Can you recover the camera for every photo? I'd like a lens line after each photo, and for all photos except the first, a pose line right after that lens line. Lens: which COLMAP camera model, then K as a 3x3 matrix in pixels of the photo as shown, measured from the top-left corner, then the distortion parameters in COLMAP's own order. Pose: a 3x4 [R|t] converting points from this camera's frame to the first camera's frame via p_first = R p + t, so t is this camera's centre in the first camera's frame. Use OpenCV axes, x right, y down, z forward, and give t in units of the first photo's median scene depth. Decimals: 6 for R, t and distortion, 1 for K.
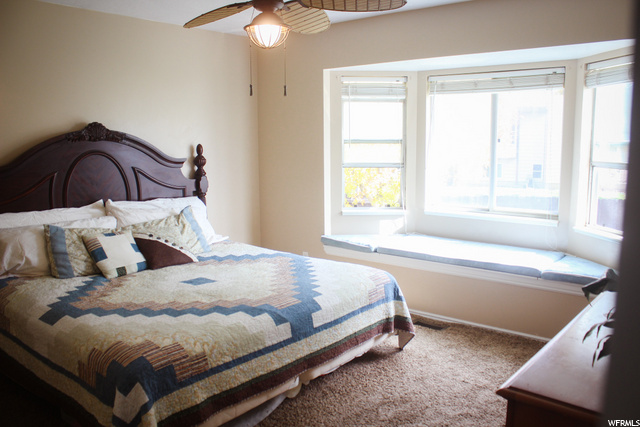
lens RADIAL K [[529.1, 0, 323.0], [0, 529.1, 212.7], [0, 0, 1]] dist [-0.084973, 0.082874]
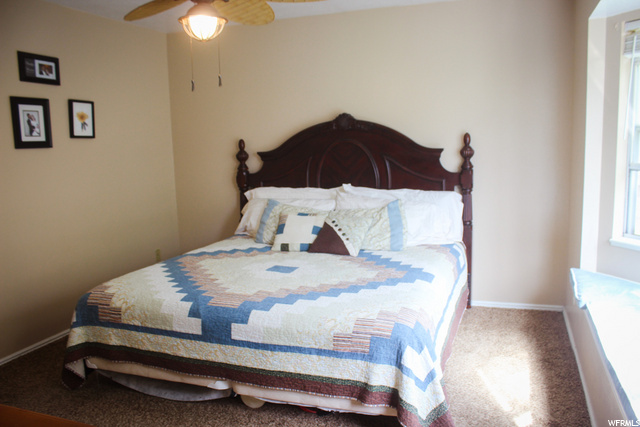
lens RADIAL K [[529.1, 0, 321.8], [0, 529.1, 211.8], [0, 0, 1]] dist [-0.084973, 0.082874]
pose [[0.347074, 0.134059, -0.928207, 0.851818], [-0.104518, 0.989094, 0.103772, -0.111108], [0.931996, 0.060998, 0.357300, 0.798781]]
